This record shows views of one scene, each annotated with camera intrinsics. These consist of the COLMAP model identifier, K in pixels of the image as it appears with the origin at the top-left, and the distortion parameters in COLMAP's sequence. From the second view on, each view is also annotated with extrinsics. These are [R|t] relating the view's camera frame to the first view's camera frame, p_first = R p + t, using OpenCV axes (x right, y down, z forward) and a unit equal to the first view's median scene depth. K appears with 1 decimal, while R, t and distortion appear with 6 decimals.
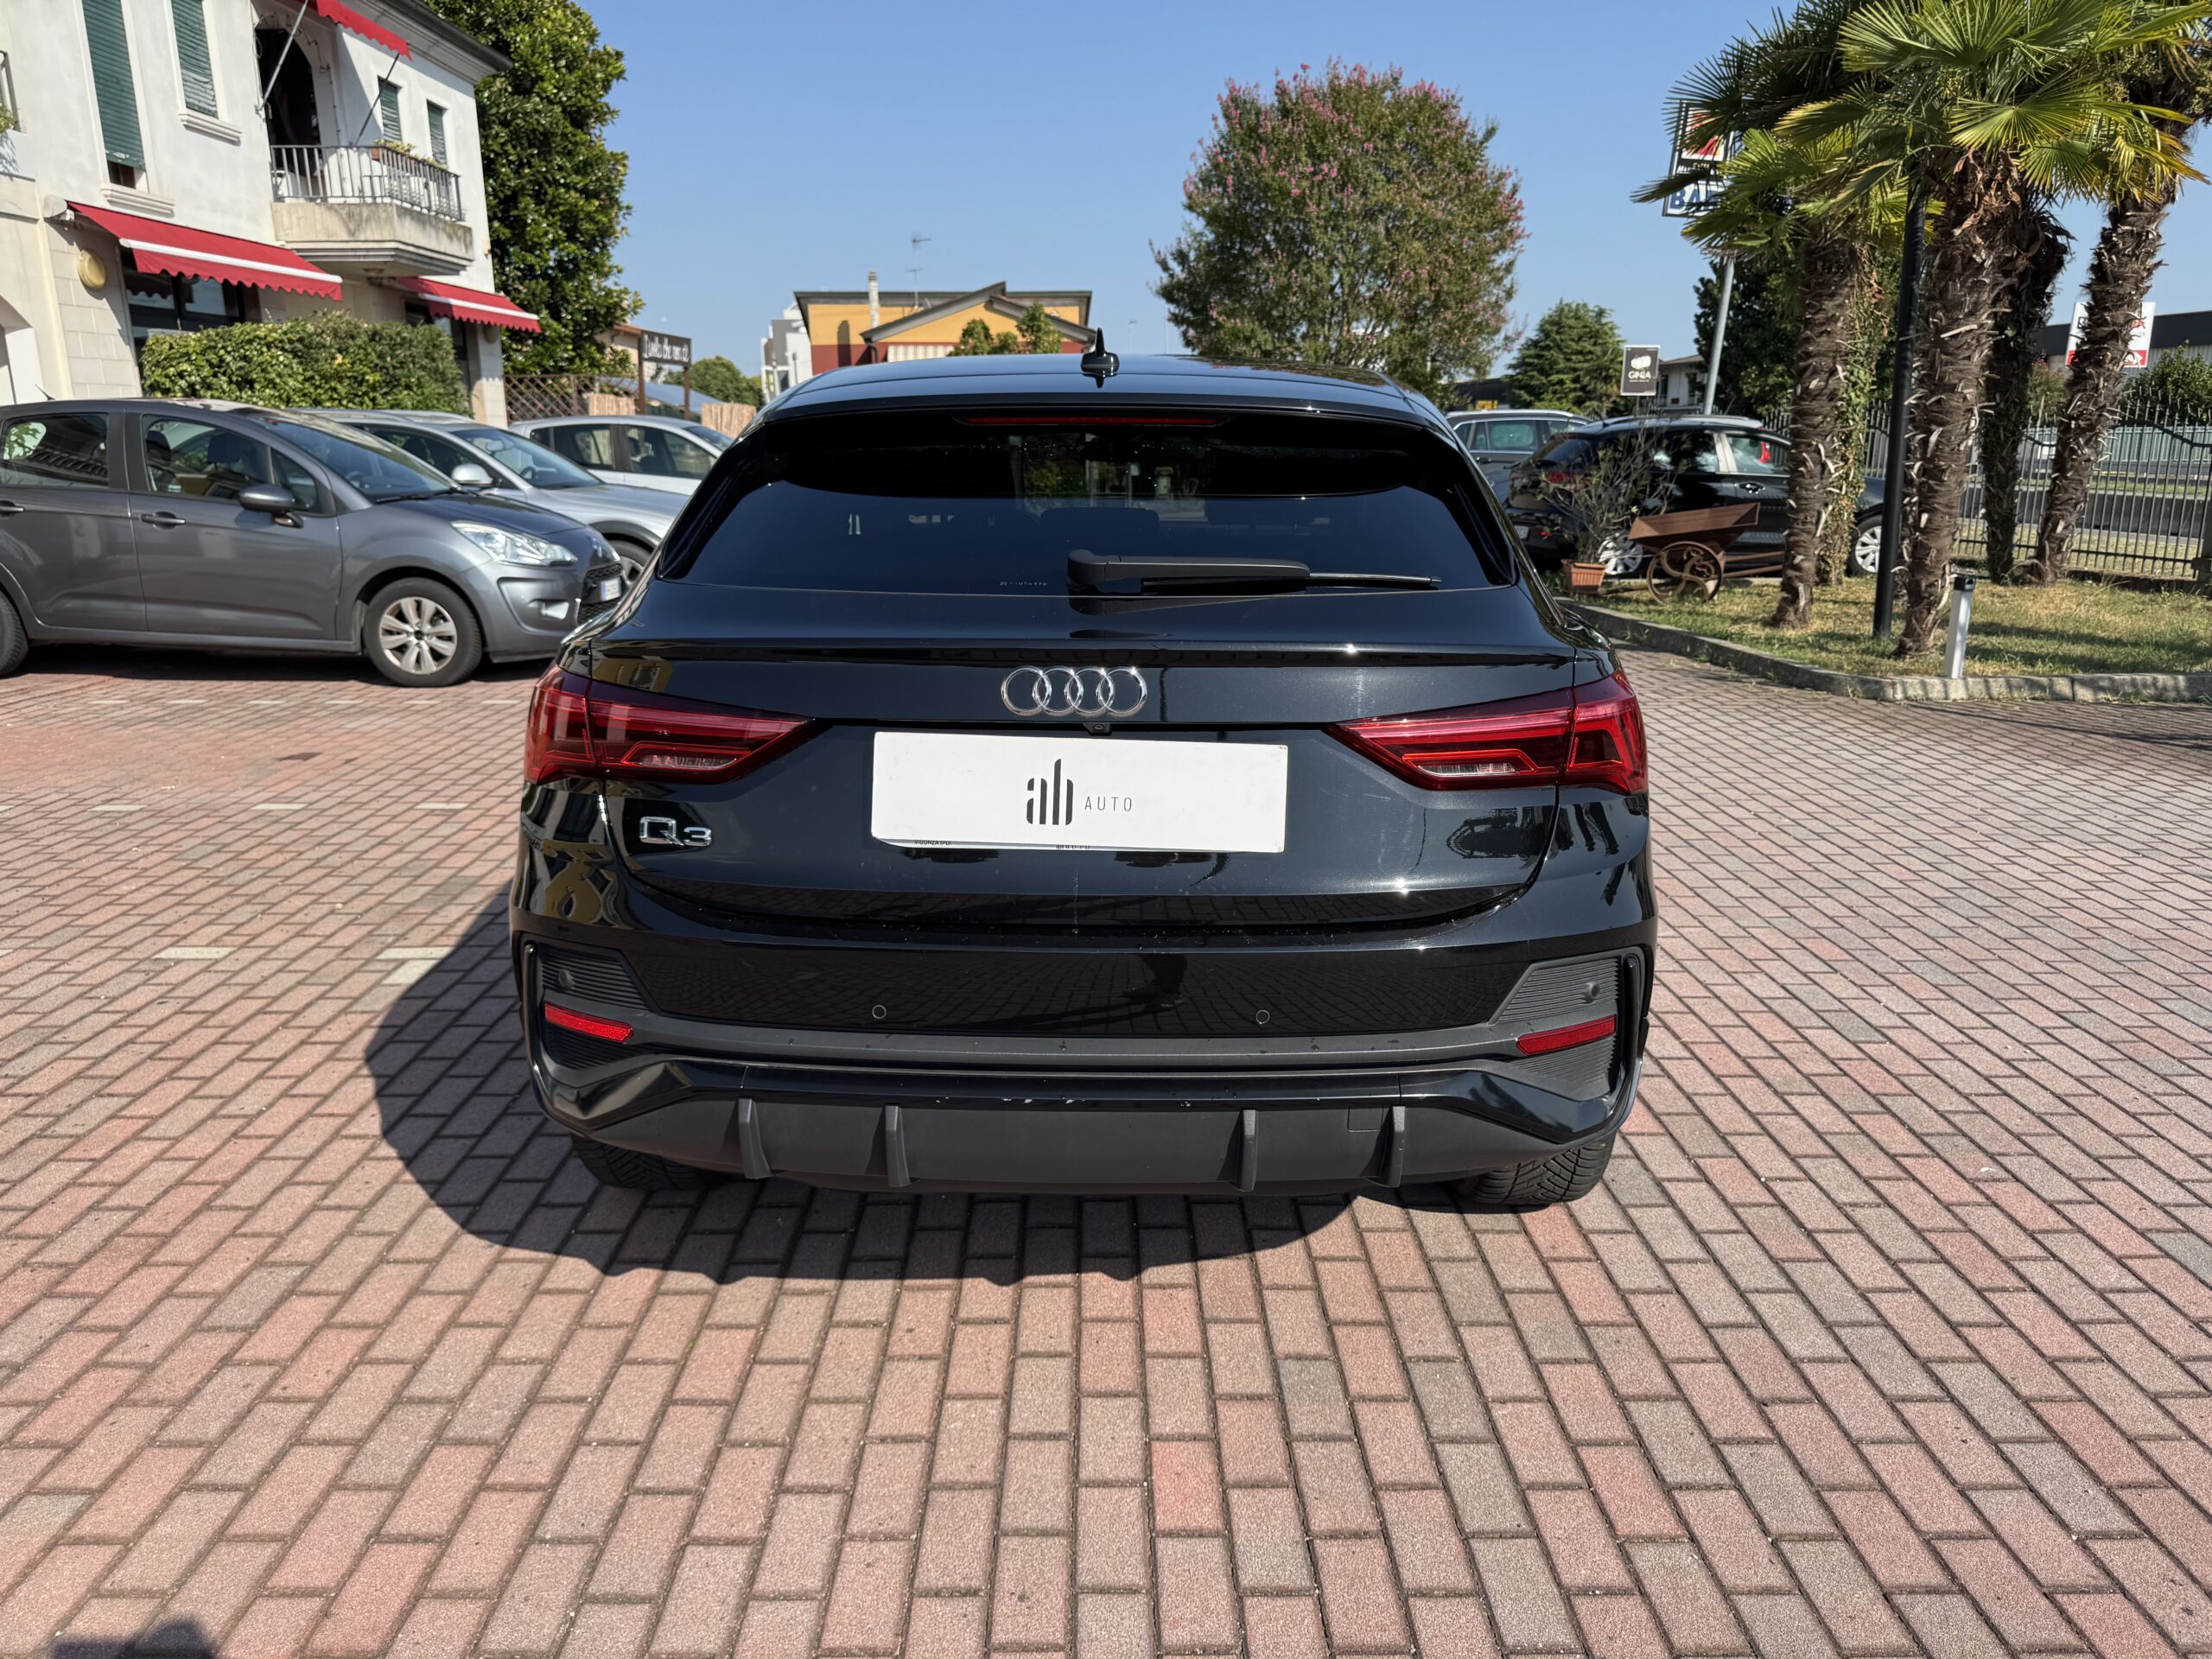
lens RADIAL K [[1574.3, 0, 1105.9], [0, 1574.3, 829.6], [0, 0, 1]] dist [0.018653, -0.022699]
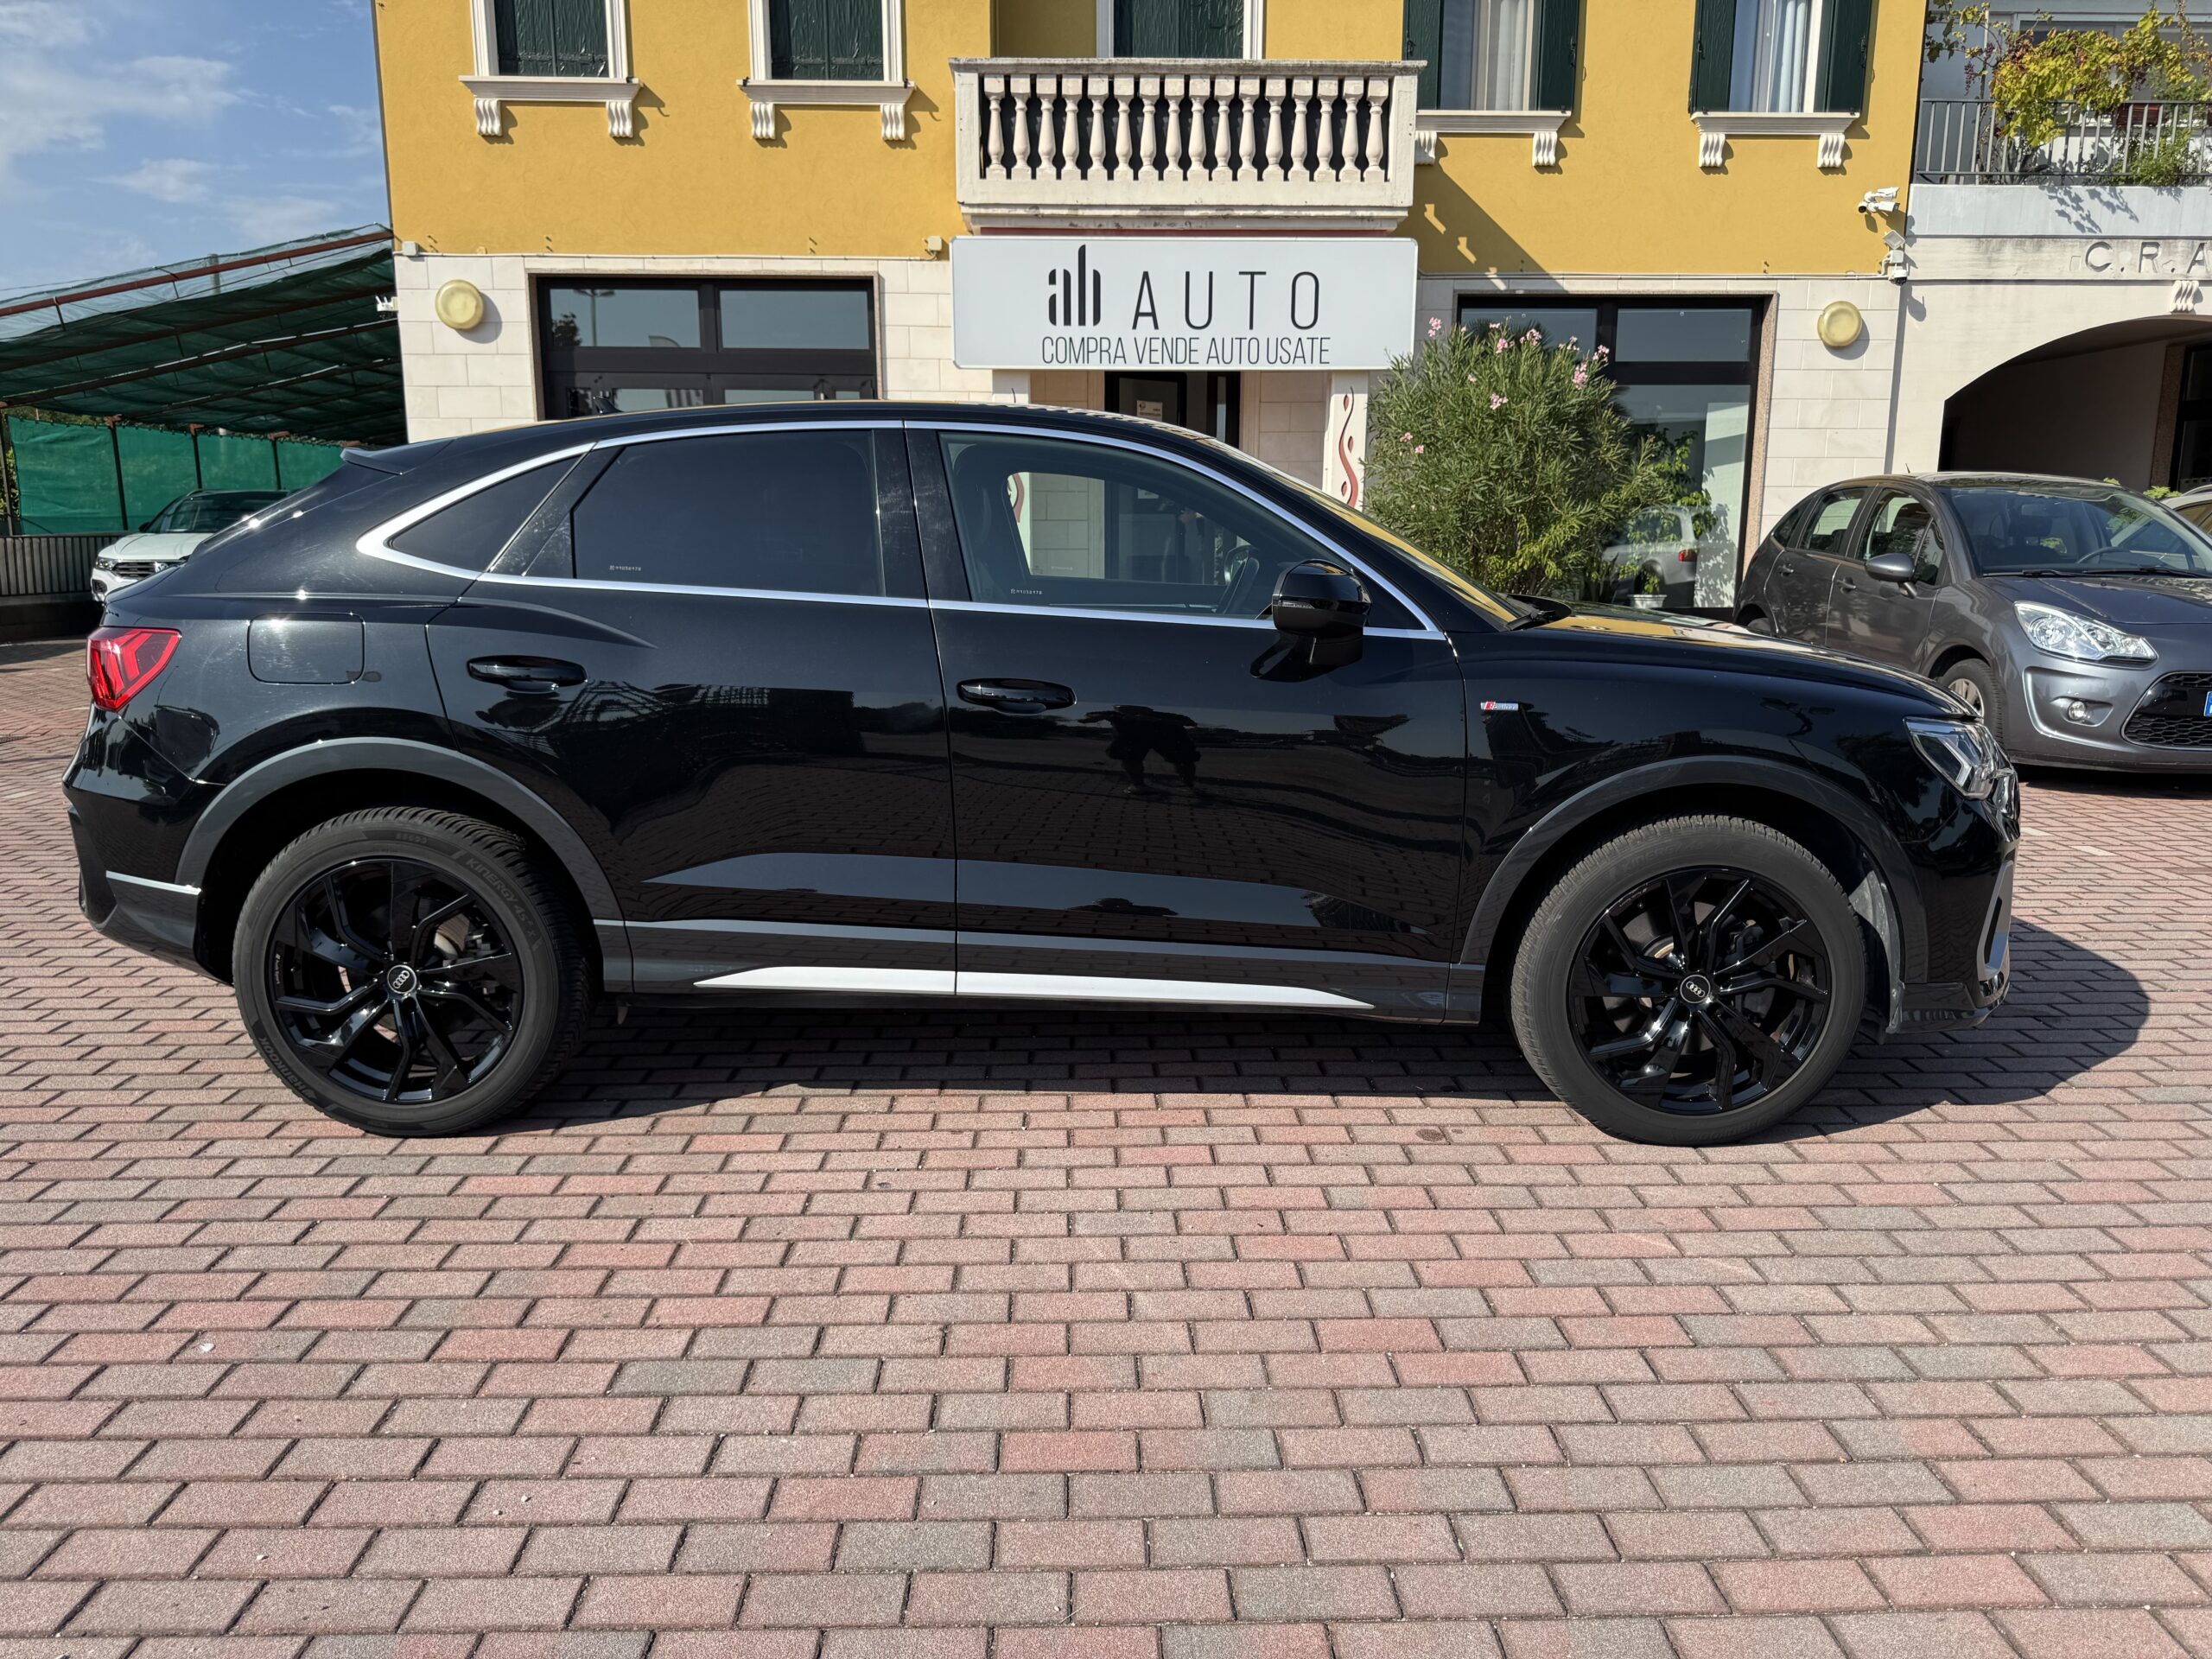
lens RADIAL K [[1574.3, 0, 1118.5], [0, 1574.3, 838.5], [0, 0, 1]] dist [0.018653, -0.022699]
pose [[0.016918, 0.196752, -0.980307, 0.189133], [-0.247097, 0.950858, 0.186577, -0.043299], [0.968843, 0.239075, 0.064704, 0.192802]]
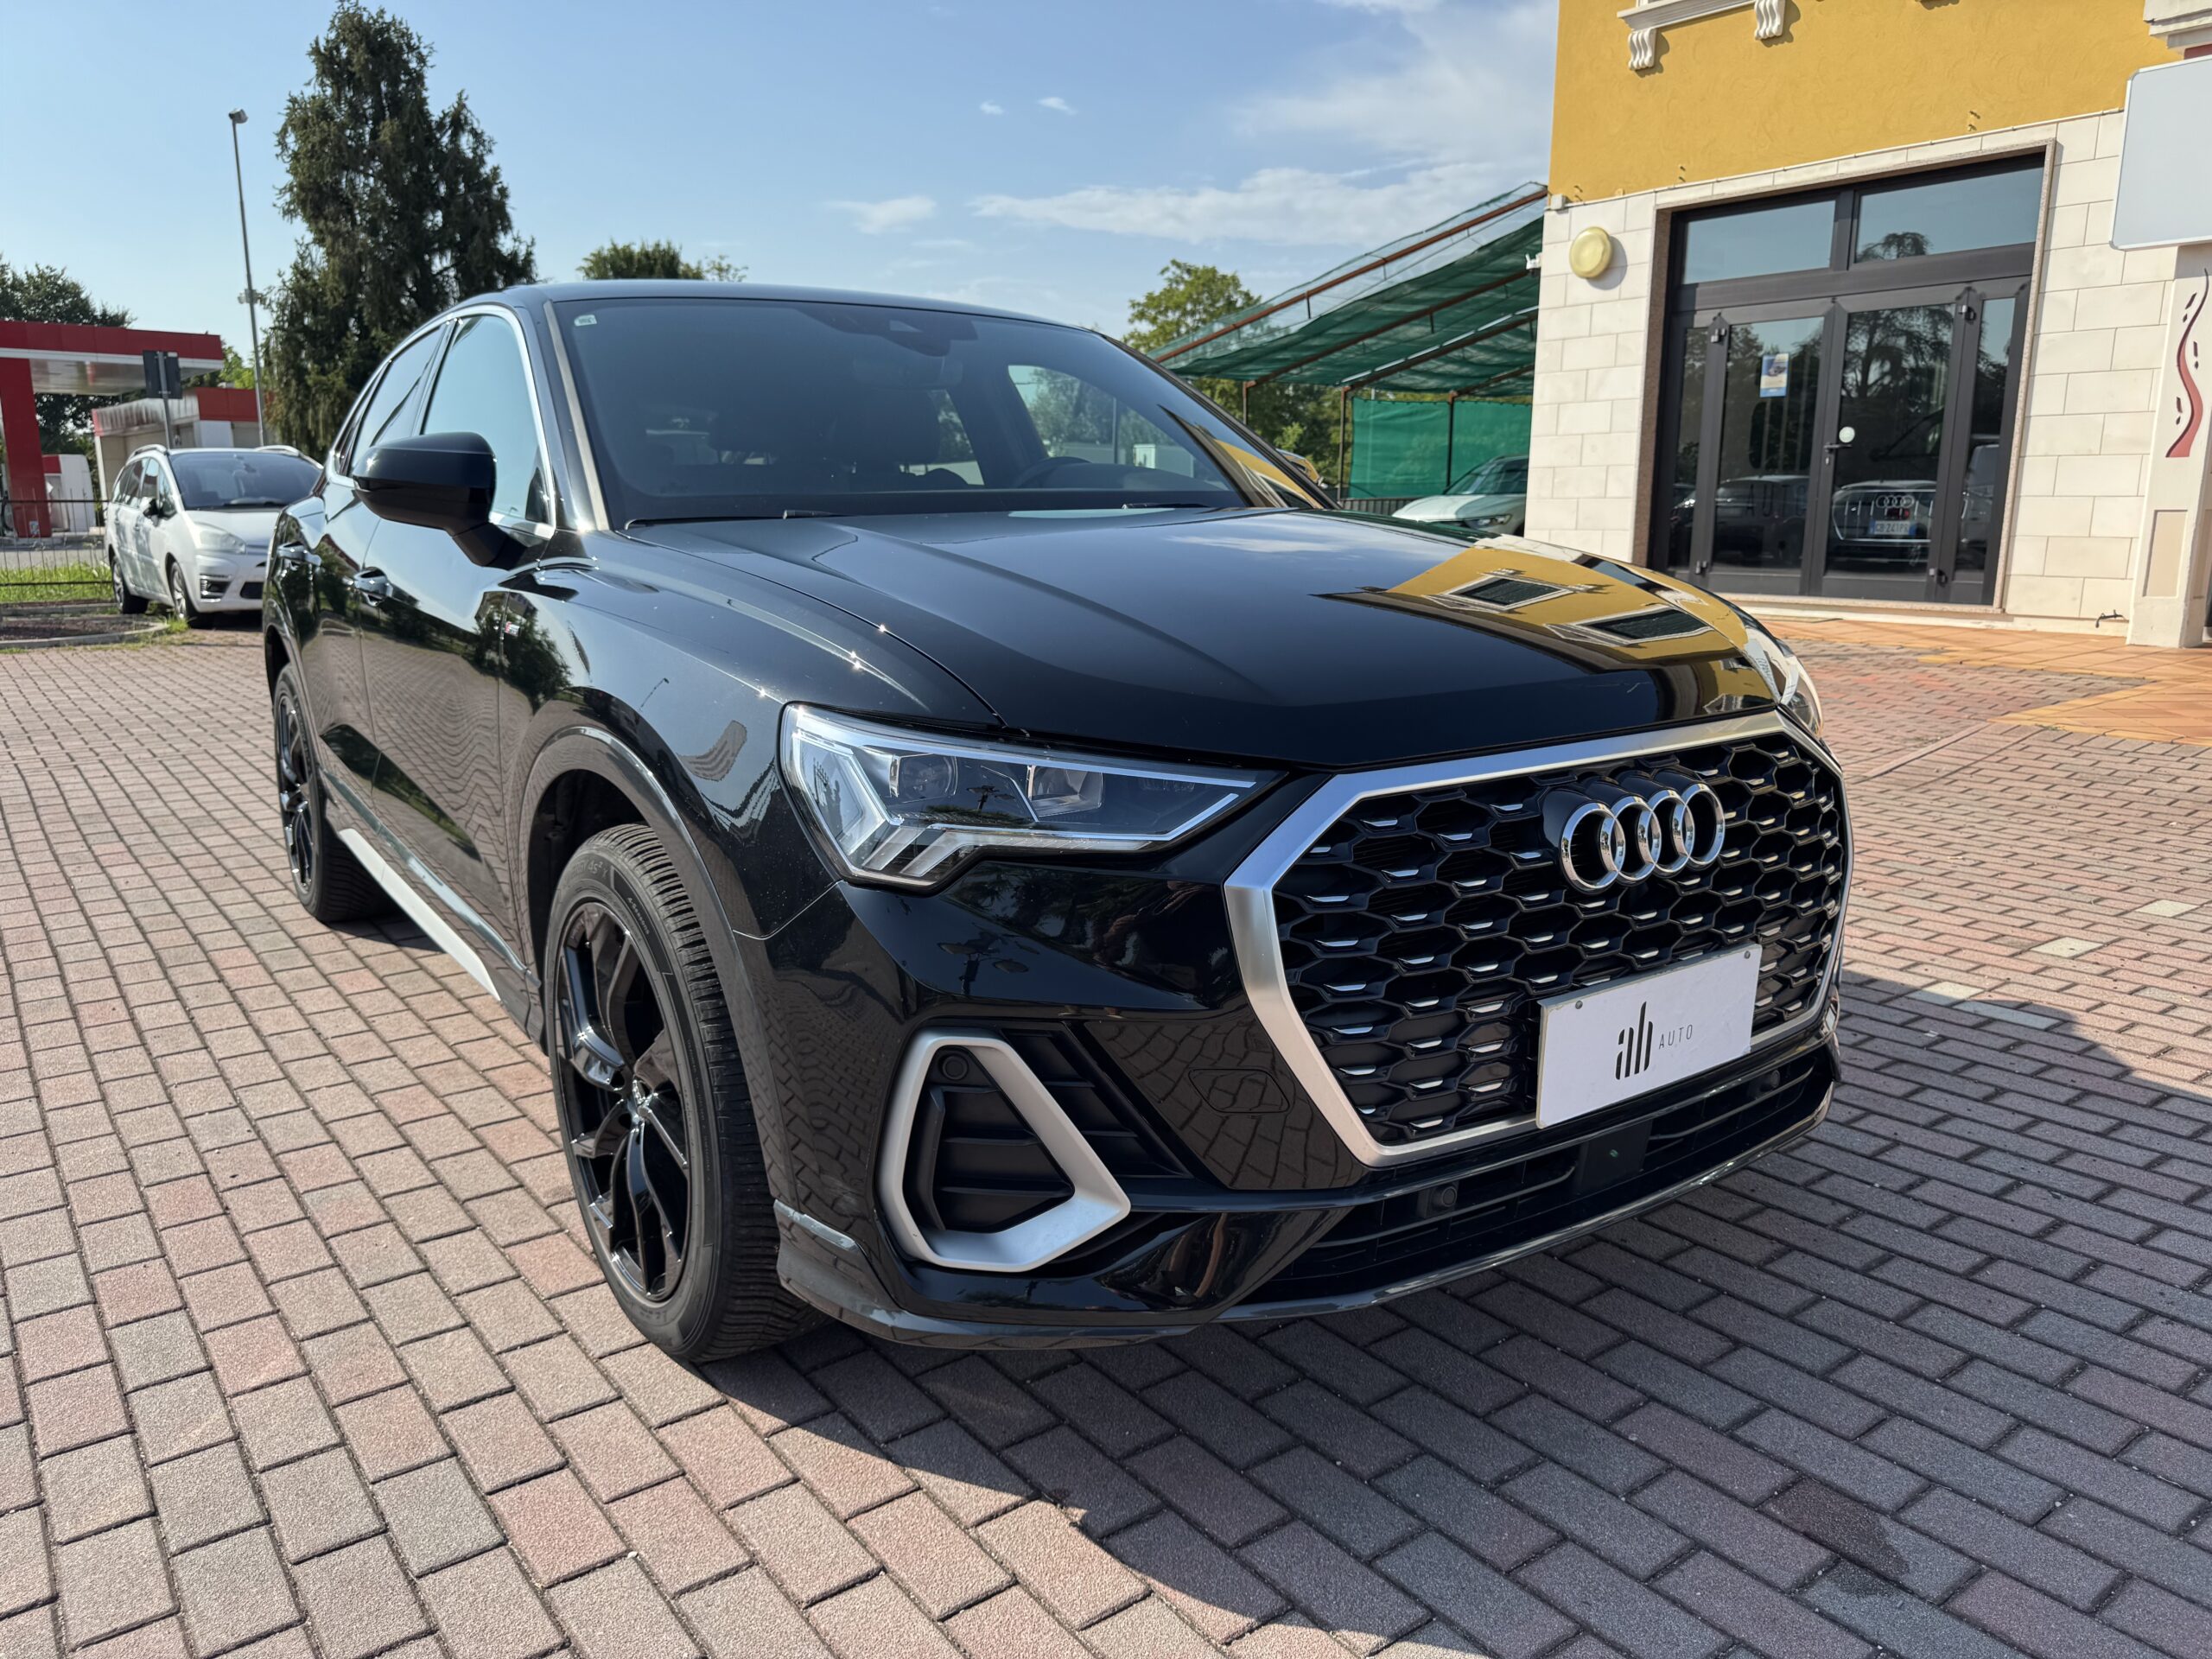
lens RADIAL K [[1574.3, 0, 1092.6], [0, 1574.3, 830.1], [0, 0, 1]] dist [0.018653, -0.022699]
pose [[-0.805675, 0.126984, -0.578587, 0.075753], [-0.139450, 0.908642, 0.393604, -0.072226], [0.575709, 0.397801, -0.714362, 0.339505]]
